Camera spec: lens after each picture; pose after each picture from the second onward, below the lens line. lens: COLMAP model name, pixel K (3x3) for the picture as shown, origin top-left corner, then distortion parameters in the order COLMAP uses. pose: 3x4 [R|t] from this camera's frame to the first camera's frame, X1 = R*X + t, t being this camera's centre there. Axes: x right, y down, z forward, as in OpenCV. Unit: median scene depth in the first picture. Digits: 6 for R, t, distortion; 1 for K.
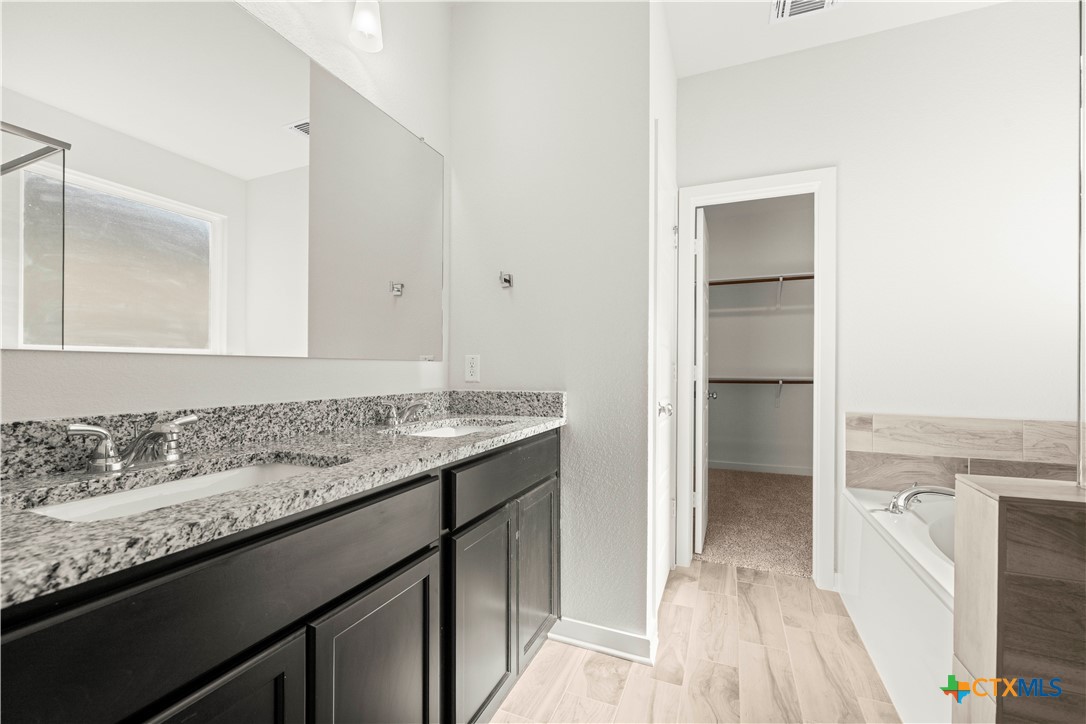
lens RADIAL K [[450.0, 0, 542.4], [0, 450.0, 365.0], [0, 0, 1]] dist [0.001196, 0.000263]
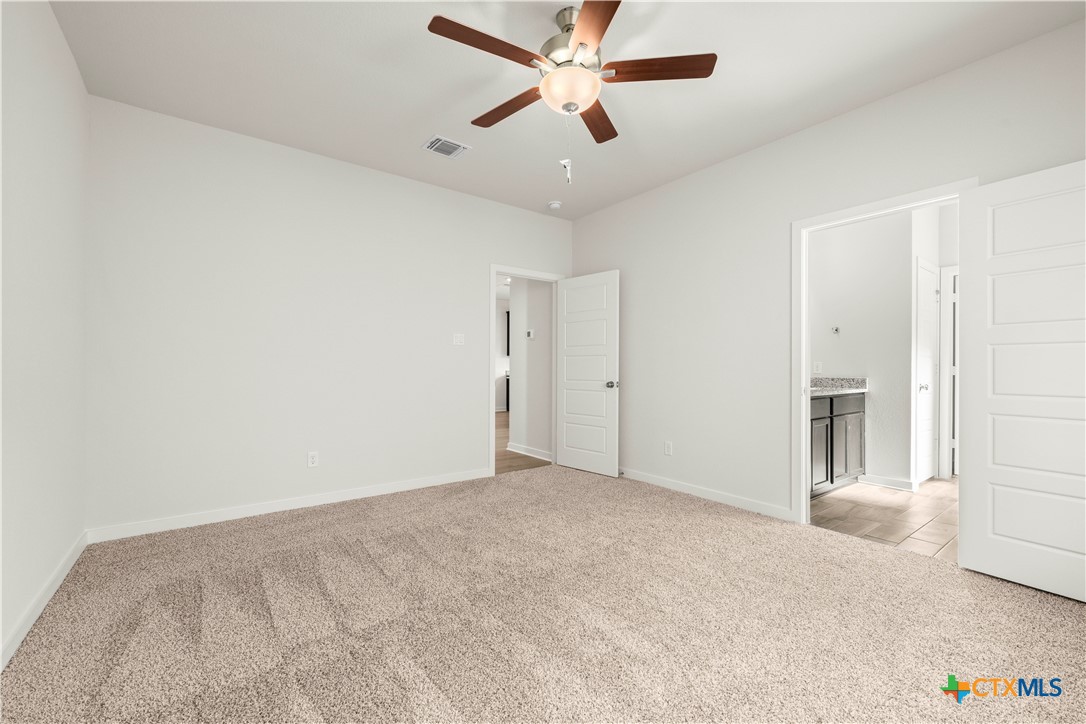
lens RADIAL K [[450.0, 0, 542.4], [0, 450.0, 365.0], [0, 0, 1]] dist [0.001196, 0.000263]
pose [[0.866493, 0.000814, -0.499188, -0.248025], [-0.001107, 0.999999, -0.000290, -0.004363], [0.499188, 0.000804, 0.866493, -1.896506]]
